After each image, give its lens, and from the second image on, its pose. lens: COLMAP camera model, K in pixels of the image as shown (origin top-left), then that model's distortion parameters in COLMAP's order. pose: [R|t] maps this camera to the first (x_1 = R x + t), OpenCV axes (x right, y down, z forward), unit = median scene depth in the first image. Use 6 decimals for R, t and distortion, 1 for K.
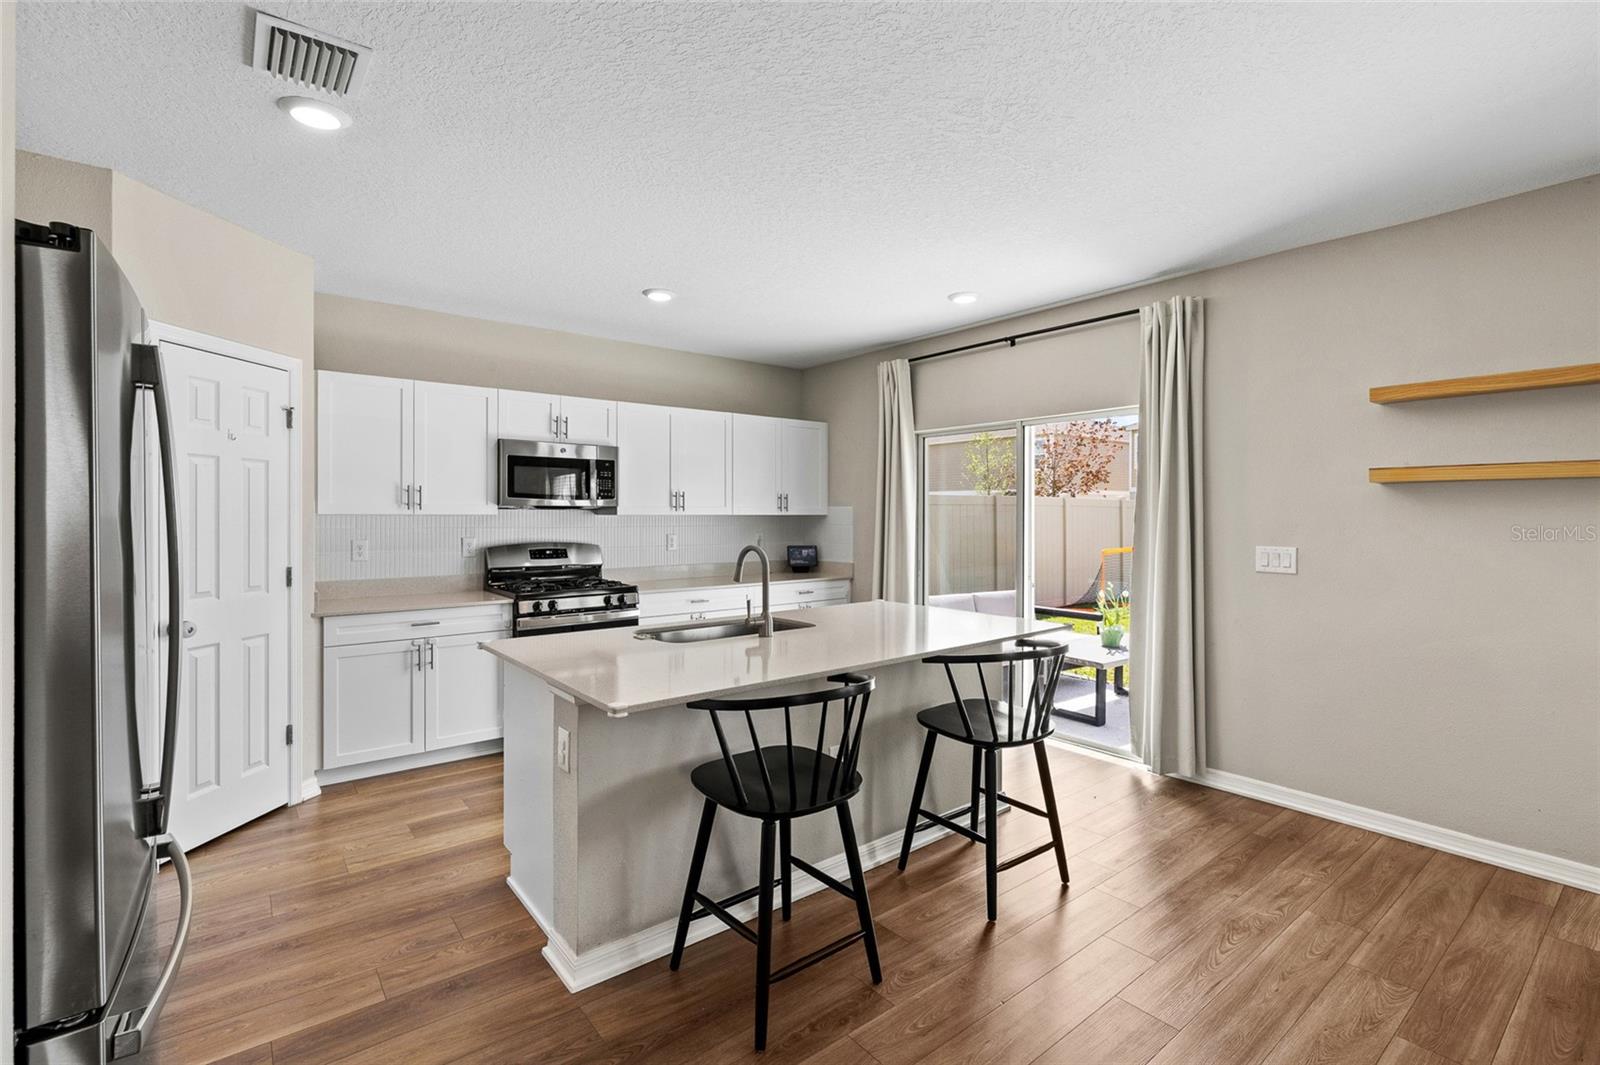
lens RADIAL K [[727.9, 0, 795.0], [0, 727.9, 518.7], [0, 0, 1]] dist [-0.002199, -0.000115]
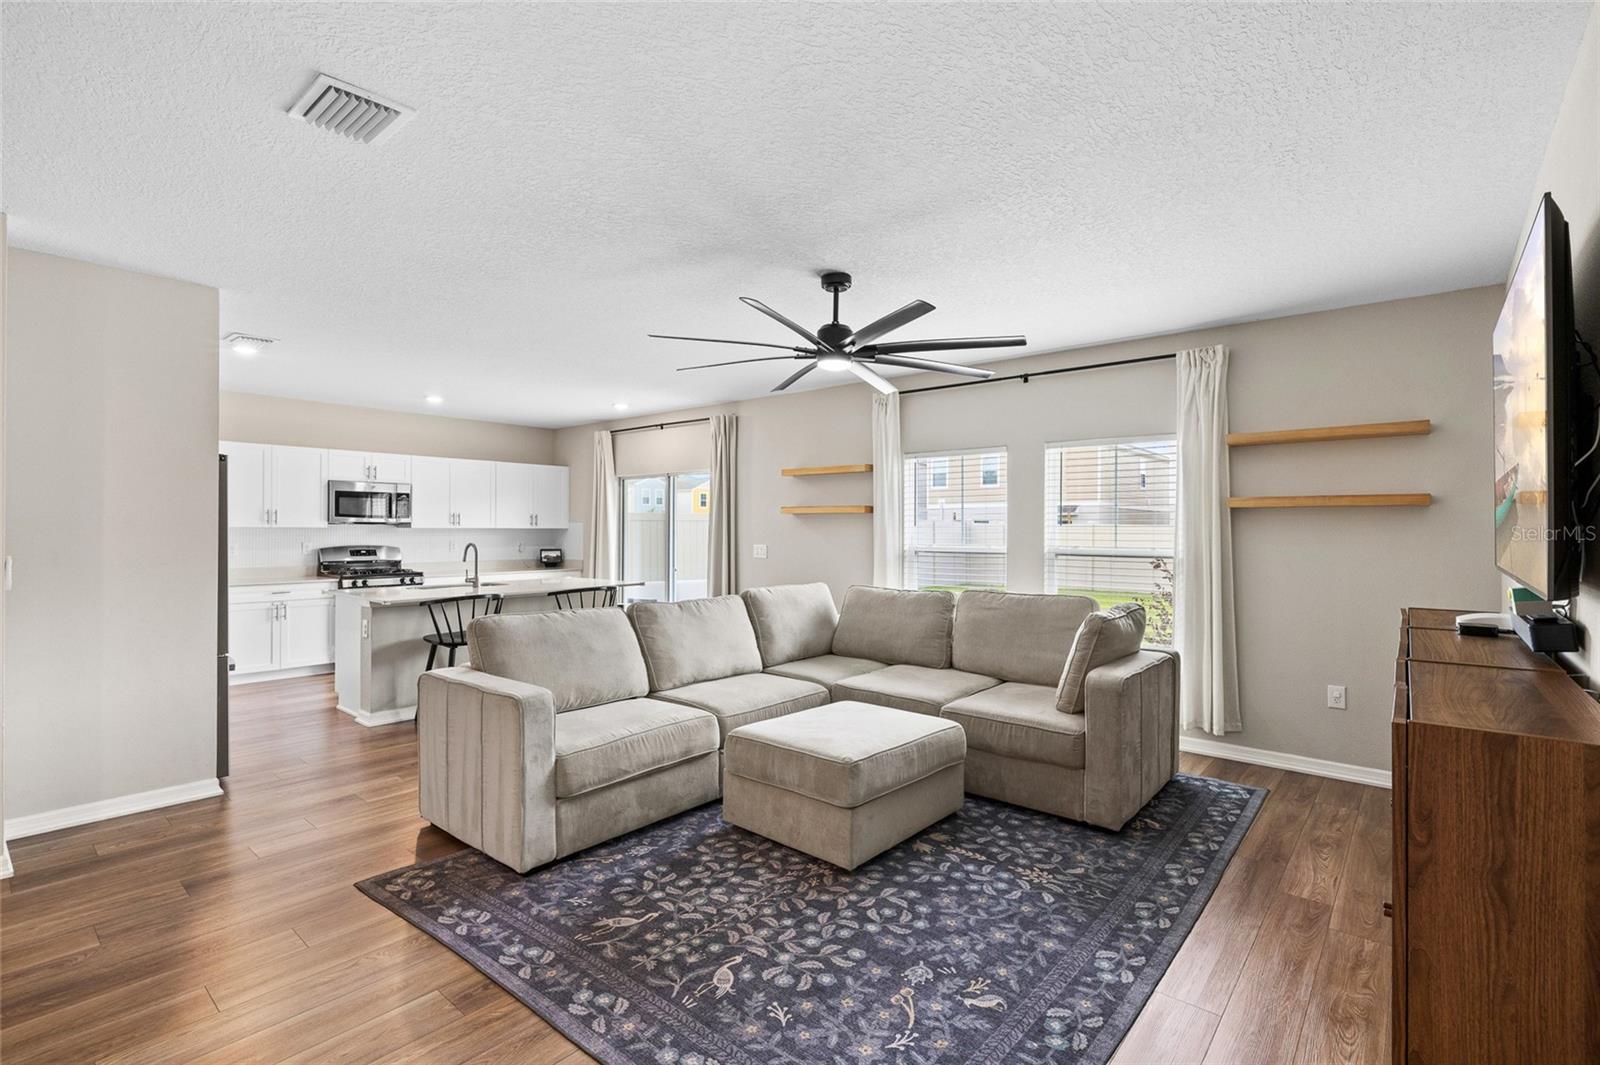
lens RADIAL K [[736.4, 0, 799.0], [0, 736.4, 525.3], [0, 0, 1]] dist [-0.003425, 0.000211]
pose [[0.980412, 0.002952, 0.196933, 0.295553], [-0.000930, 0.999946, -0.010357, 0.005494], [-0.196953, 0.009971, 0.980362, -0.809009]]
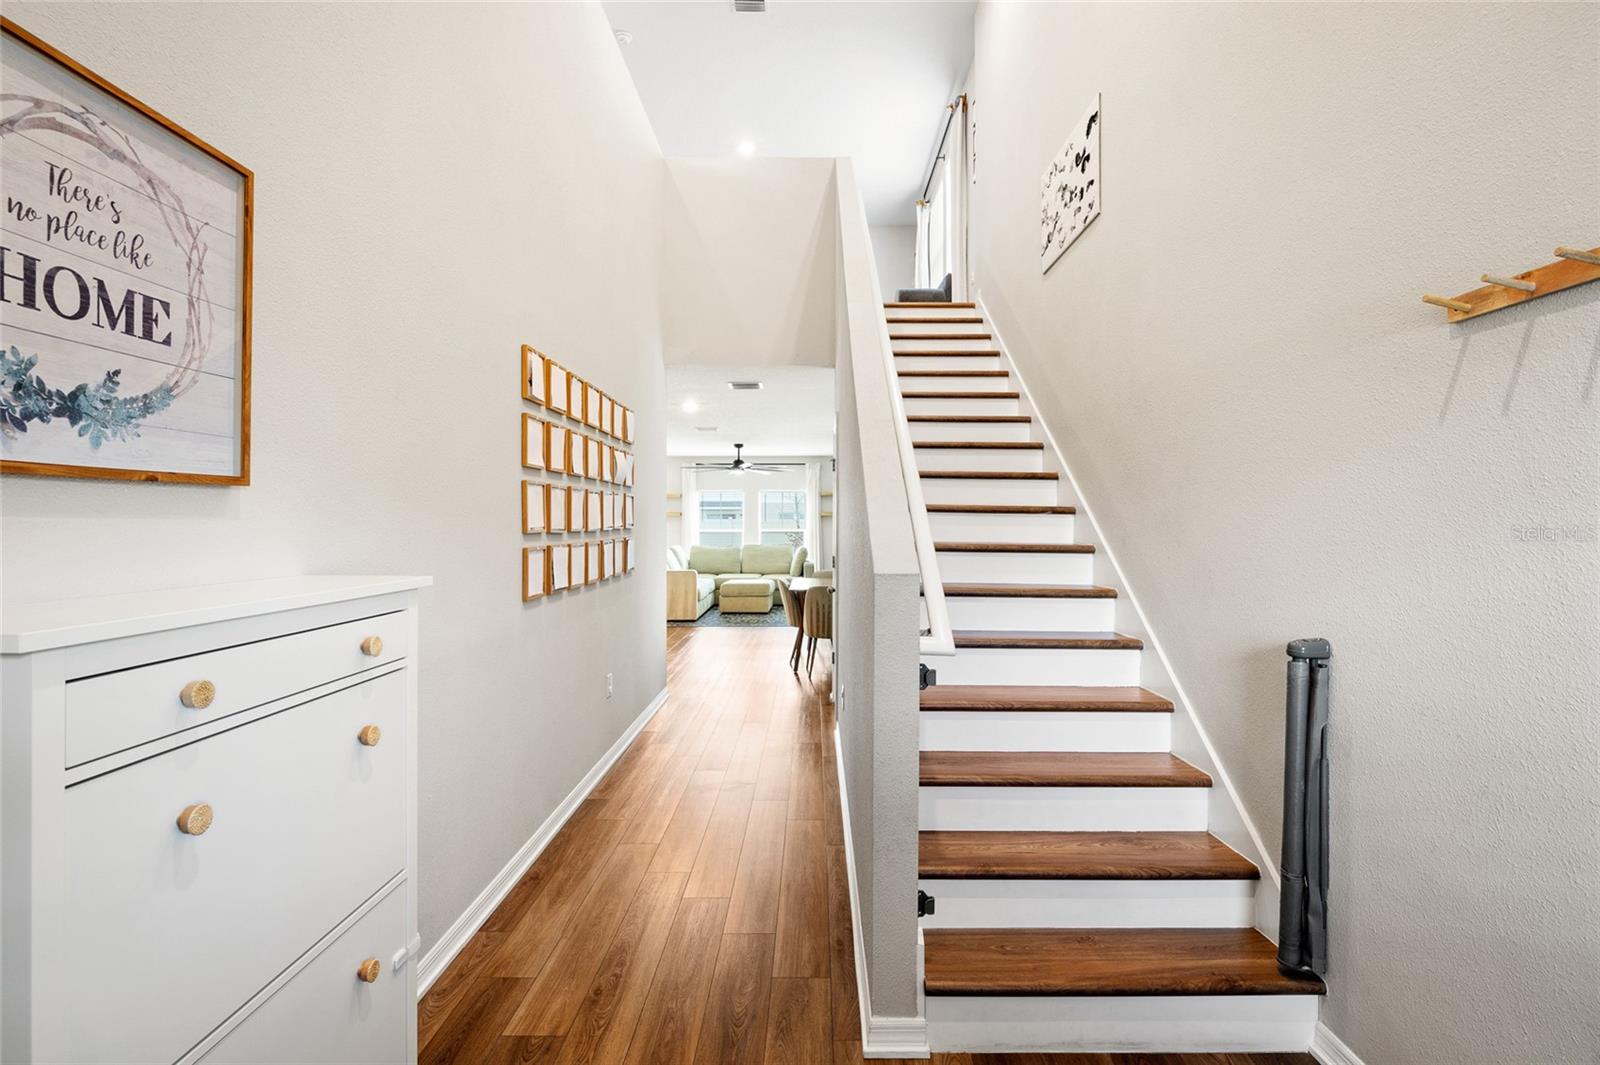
lens RADIAL K [[747.9, 0, 805.4], [0, 747.9, 523.6], [0, 0, 1]] dist [0.000165, -0.000002]
pose [[0.626620, -0.002019, 0.779322, -1.478338], [0.003968, 0.999992, -0.000600, 0.004866], [-0.779315, 0.003468, 0.626623, -1.895817]]
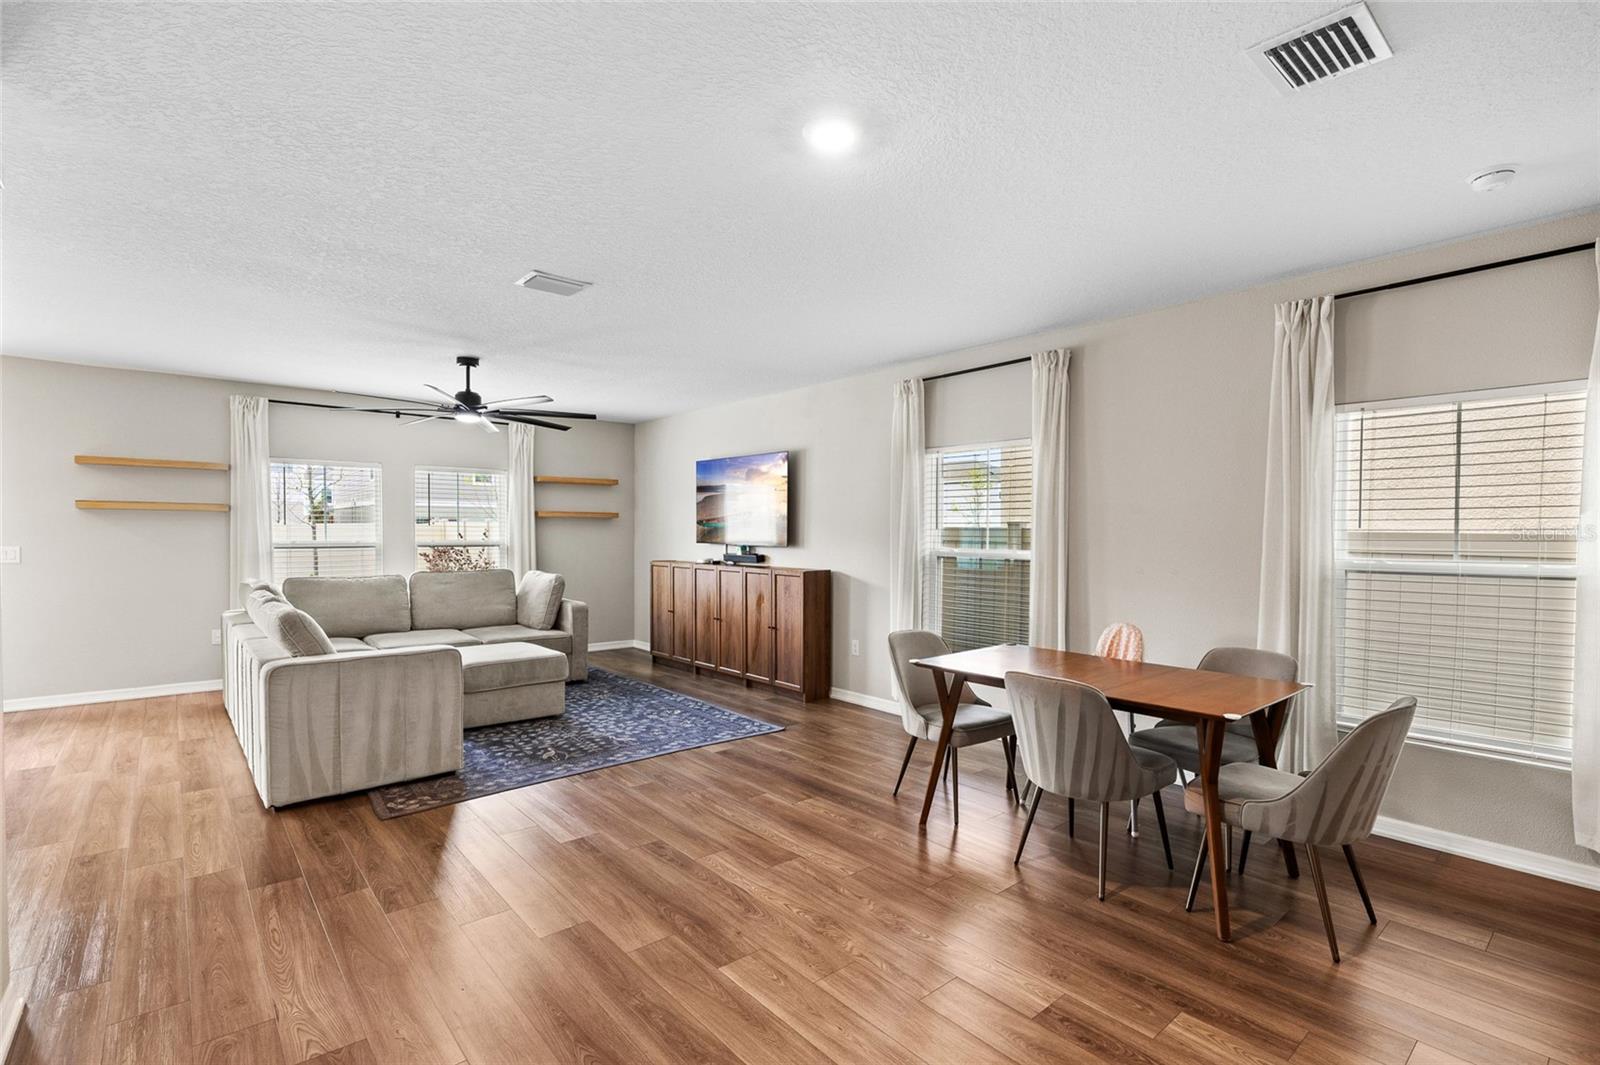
lens RADIAL K [[742.8, 0, 799.3], [0, 742.8, 550.6], [0, 0, 1]] dist [-0.001197, 0.000022]
pose [[-0.037426, -0.027629, 0.998917, -0.786385], [0.000327, 0.999617, 0.027661, 0.003427], [-0.999299, 0.001362, -0.037403, -0.507869]]
